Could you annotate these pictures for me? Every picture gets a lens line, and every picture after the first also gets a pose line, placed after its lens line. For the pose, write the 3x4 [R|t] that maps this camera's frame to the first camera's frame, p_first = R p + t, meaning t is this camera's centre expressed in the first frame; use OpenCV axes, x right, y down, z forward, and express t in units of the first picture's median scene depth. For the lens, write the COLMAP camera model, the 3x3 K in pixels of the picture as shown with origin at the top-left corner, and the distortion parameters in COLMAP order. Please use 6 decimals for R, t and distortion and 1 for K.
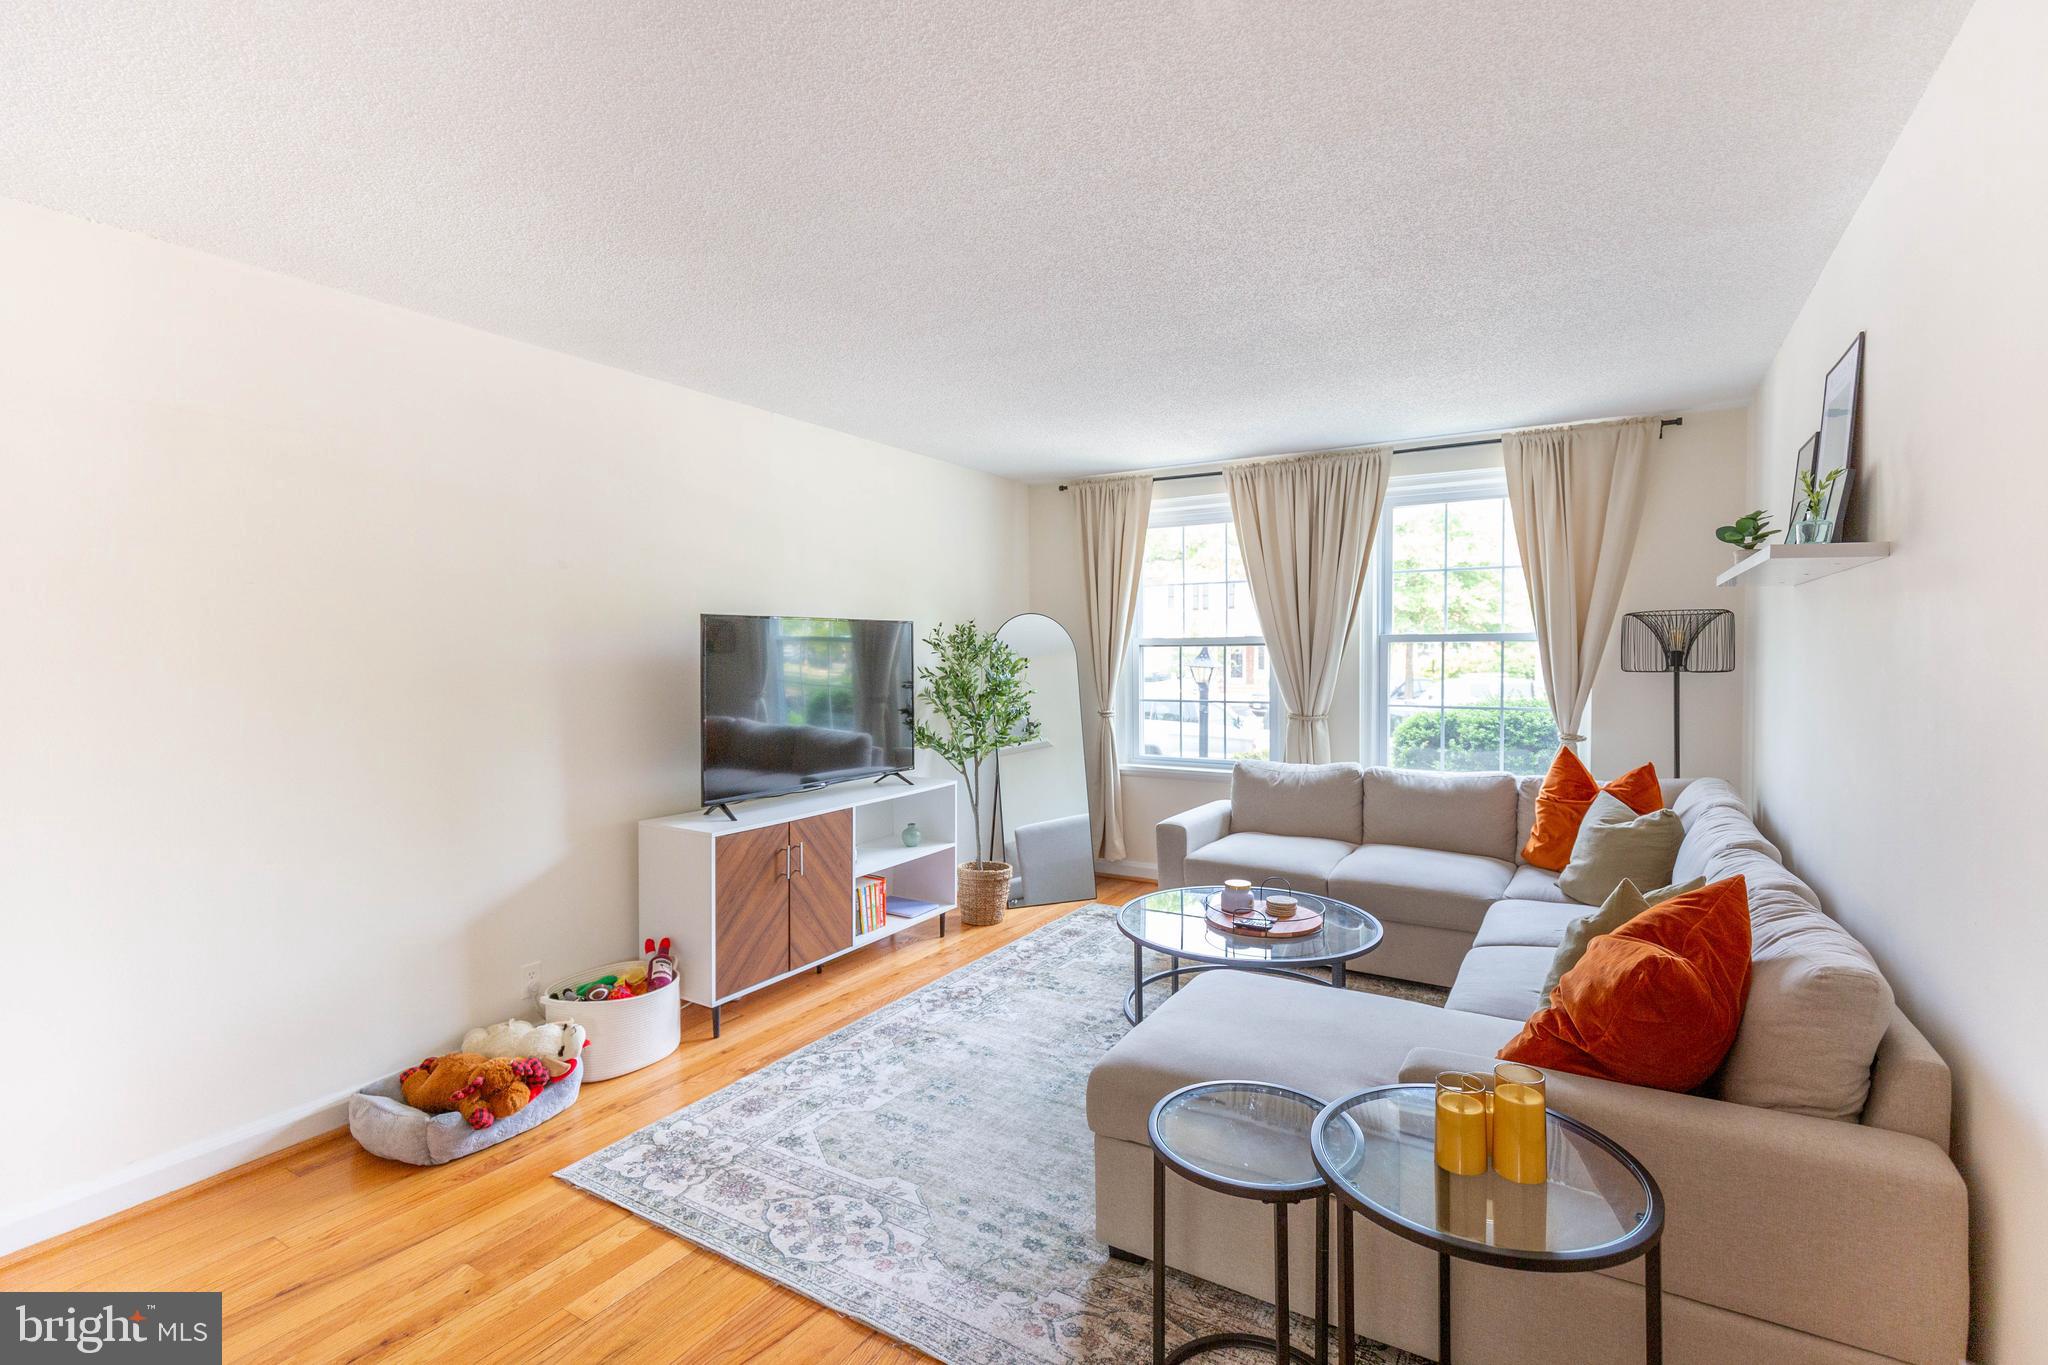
lens RADIAL K [[941.5, 0, 1077.5], [0, 941.5, 685.0], [0, 0, 1]] dist [0.010168, -0.004047]
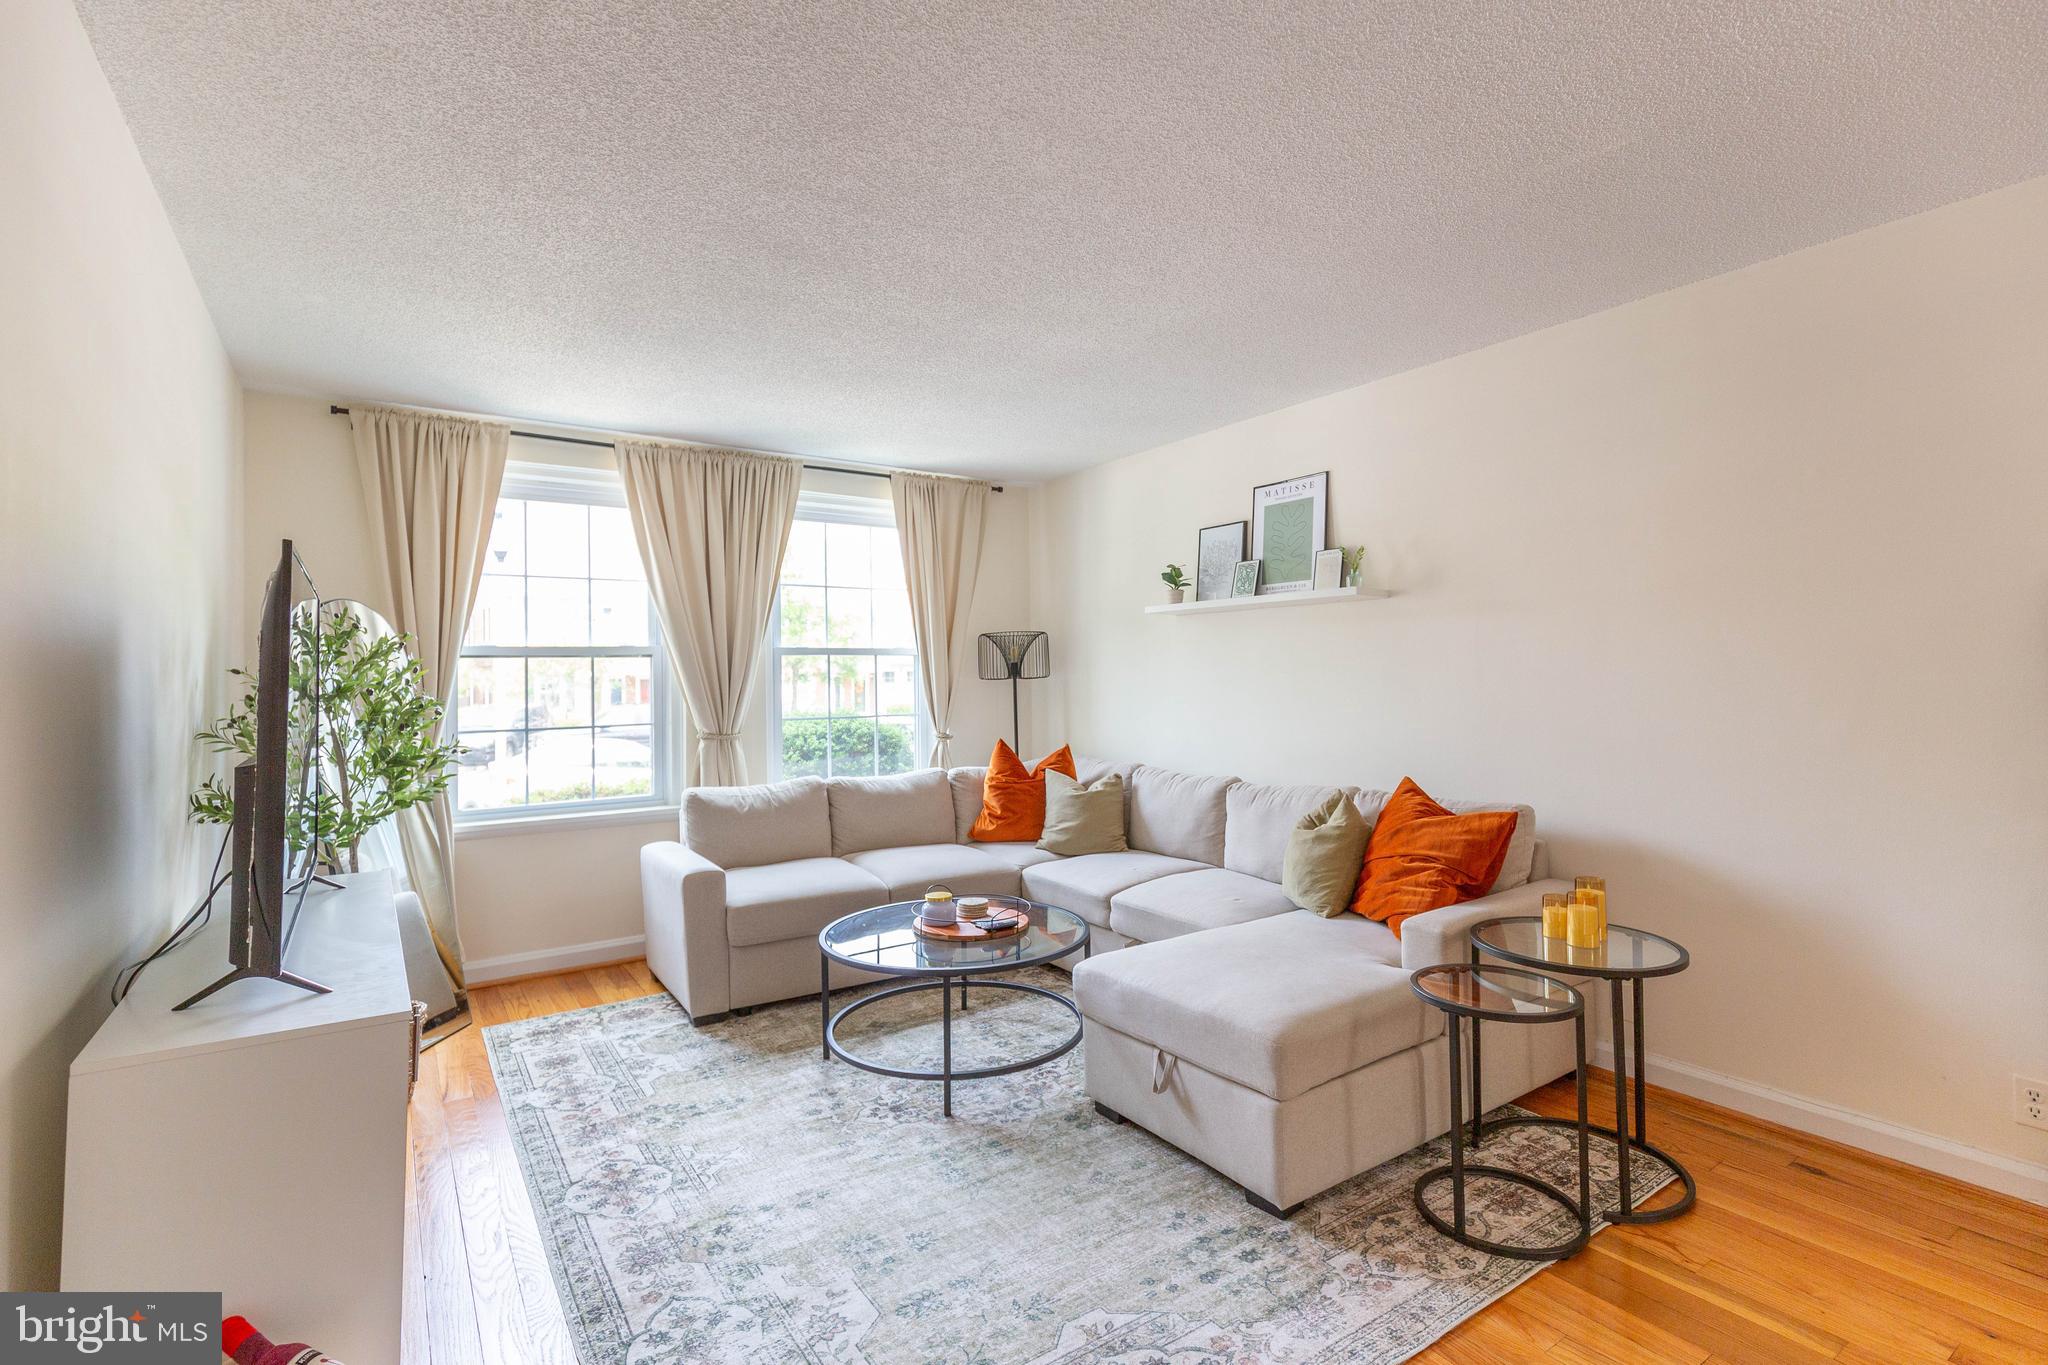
lens RADIAL K [[941.5, 0, 1044.3], [0, 941.5, 669.8], [0, 0, 1]] dist [0.010168, -0.004047]
pose [[0.434376, 0.005814, 0.900713, -0.551645], [0.046188, 0.998520, -0.028720, 0.013197], [-0.899547, 0.054078, 0.433465, 0.413364]]
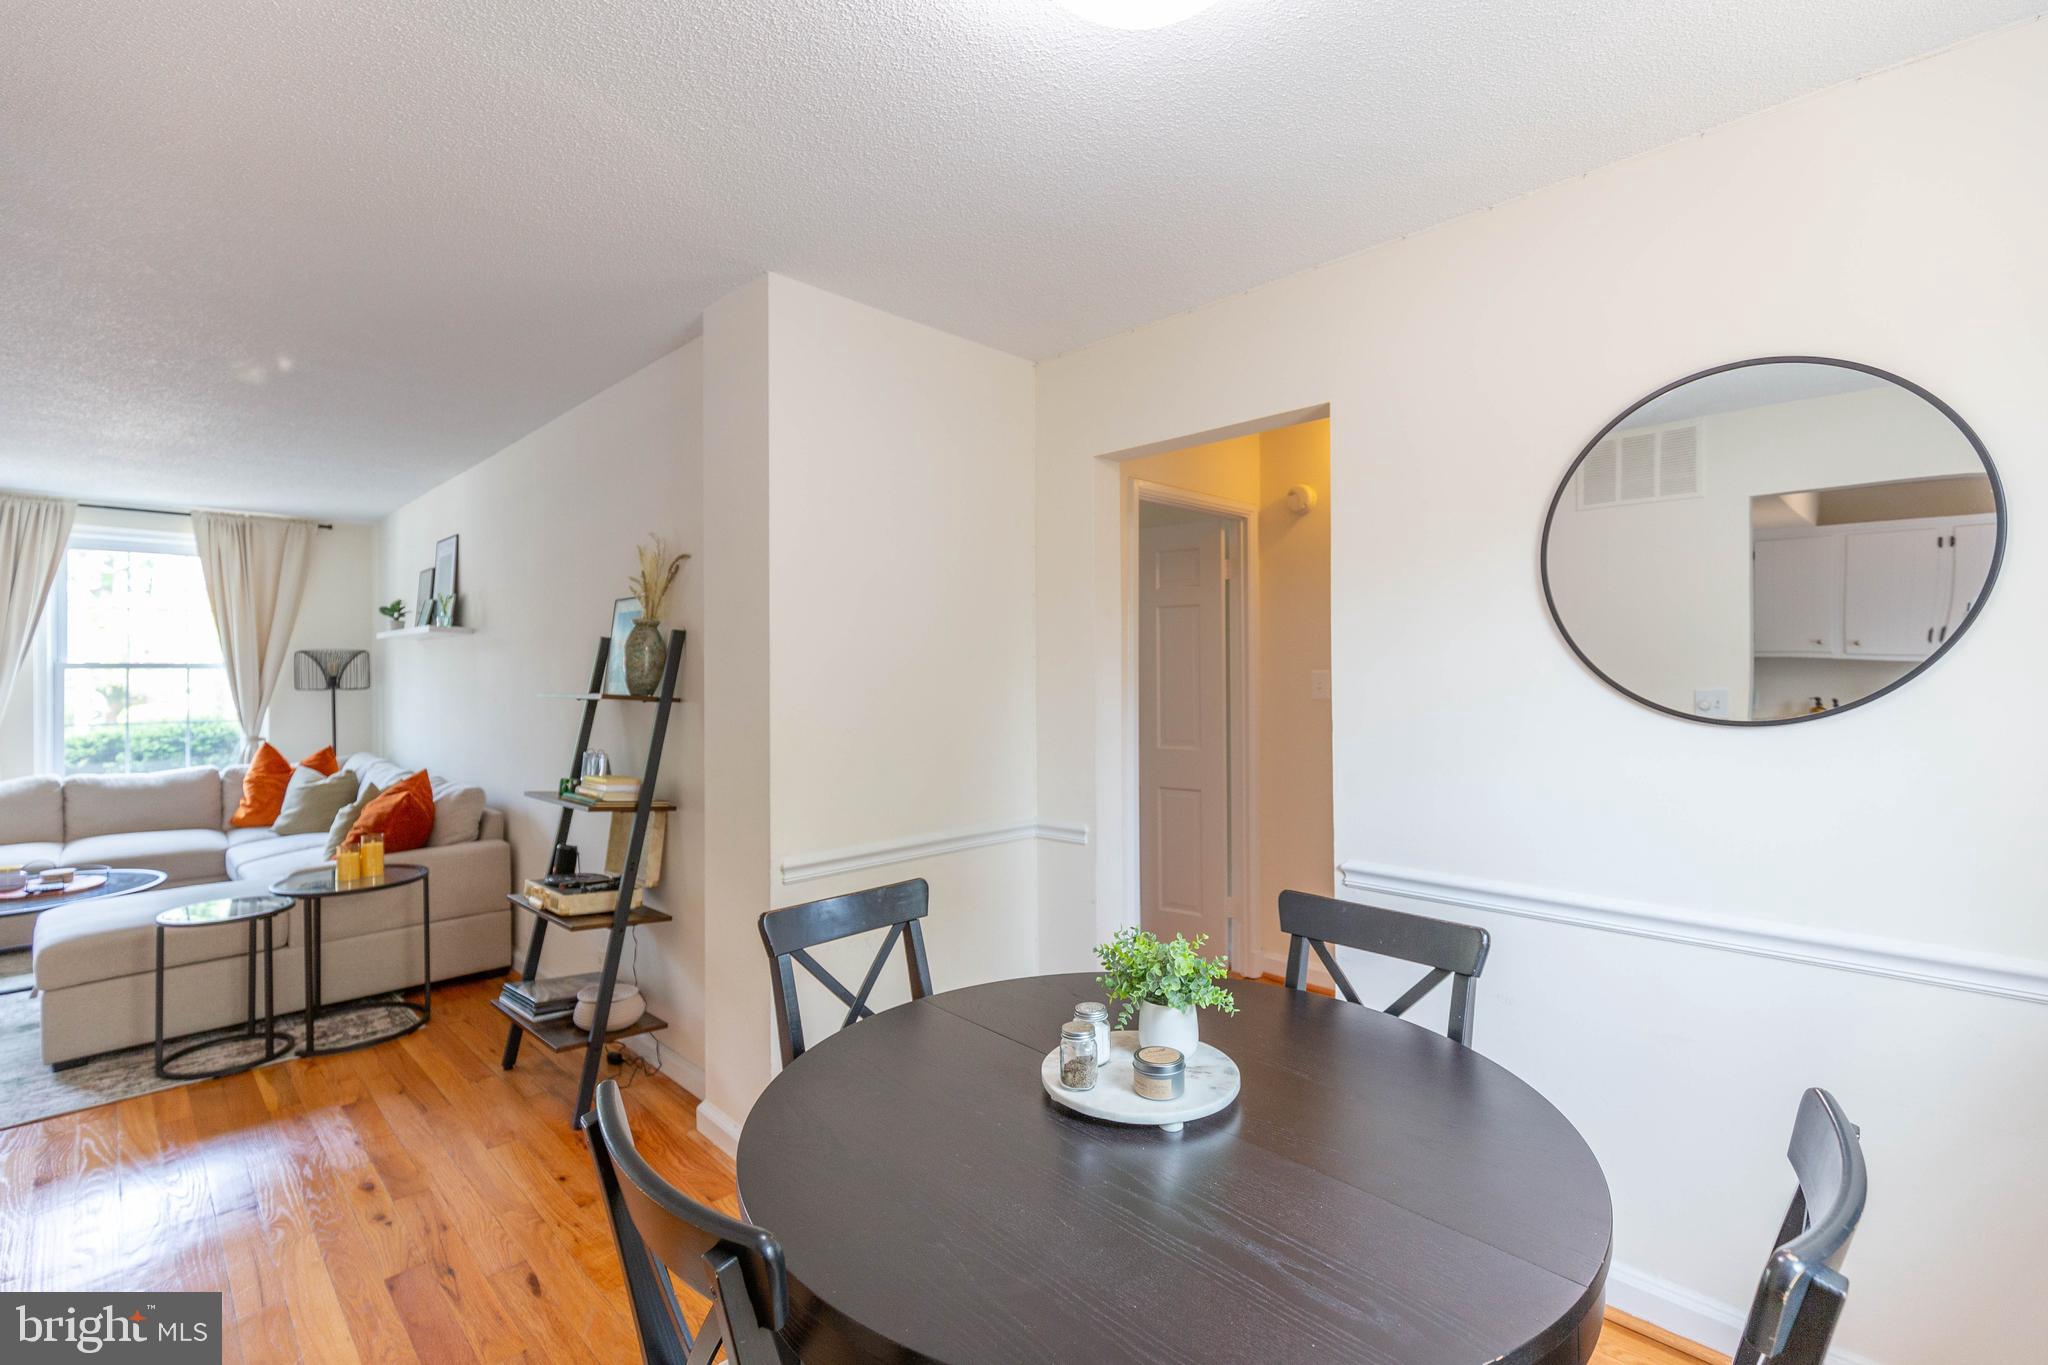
lens RADIAL K [[941.5, 0, 1014.9], [0, 941.5, 660.6], [0, 0, 1]] dist [0.010168, -0.004047]
pose [[0.284164, 0.013209, 0.958685, -0.549782], [0.041928, 0.998777, -0.026189, 0.026910], [-0.957859, 0.047638, 0.283263, -0.520171]]
